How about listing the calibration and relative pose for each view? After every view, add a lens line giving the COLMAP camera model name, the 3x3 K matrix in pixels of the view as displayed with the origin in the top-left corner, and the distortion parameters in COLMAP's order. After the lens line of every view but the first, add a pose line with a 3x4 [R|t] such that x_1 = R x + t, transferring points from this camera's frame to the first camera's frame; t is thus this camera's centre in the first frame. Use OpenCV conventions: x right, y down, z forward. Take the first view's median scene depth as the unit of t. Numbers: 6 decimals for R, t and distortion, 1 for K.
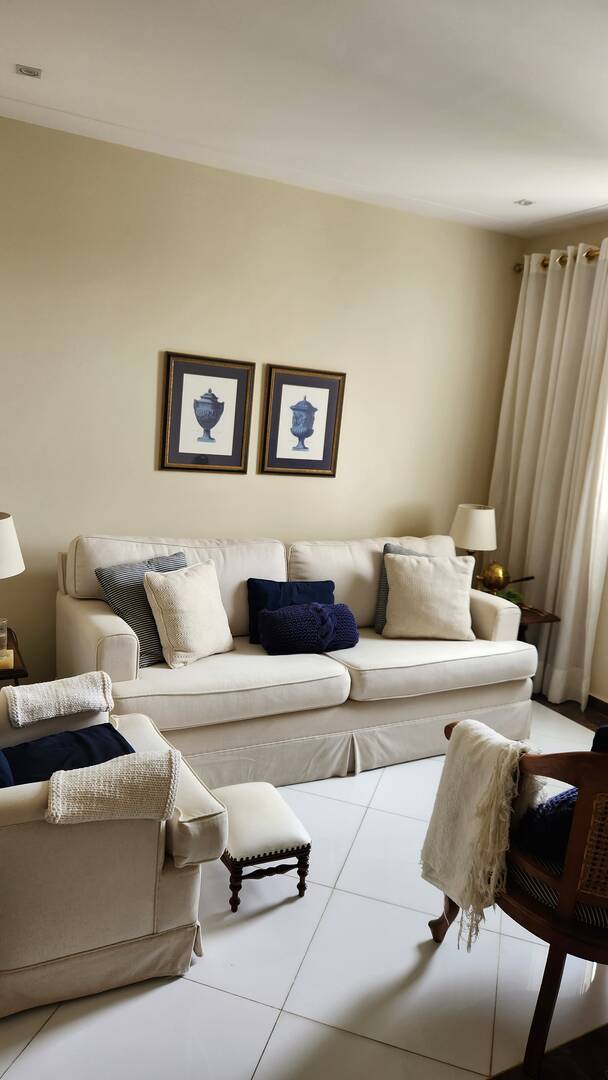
lens RADIAL K [[716.4, 0, 307.7], [0, 716.4, 535.7], [0, 0, 1]] dist [0.006801, -0.000558]
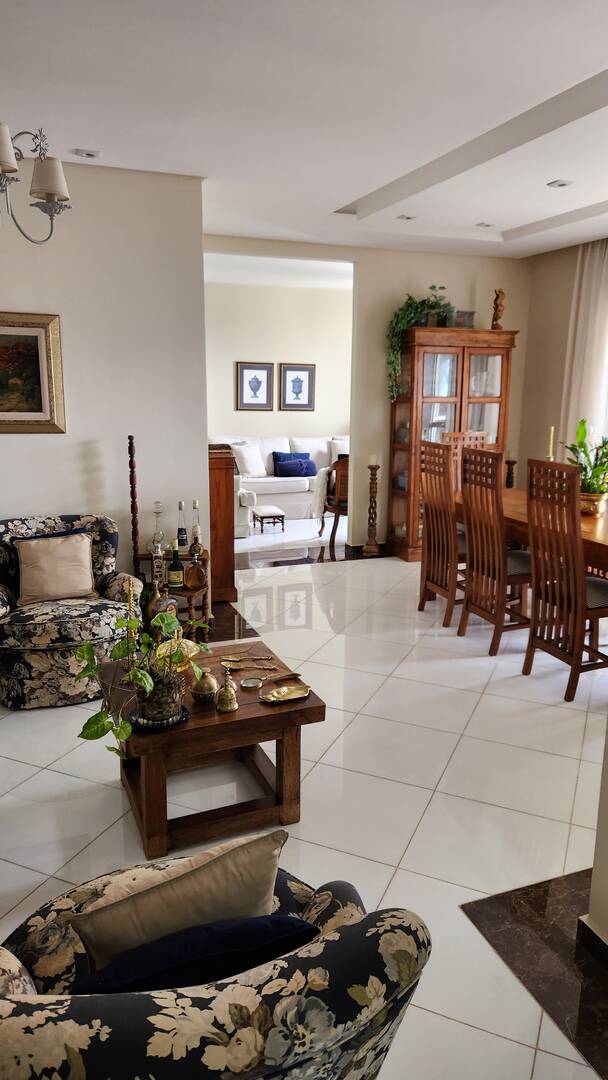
lens RADIAL K [[716.4, 0, 303.4], [0, 716.4, 543.7], [0, 0, 1]] dist [0.006801, -0.000558]
pose [[0.990268, -0.039092, -0.133574, 0.312913], [0.044016, 0.998448, 0.034110, 0.274659], [0.132033, -0.039658, 0.990452, -1.336789]]
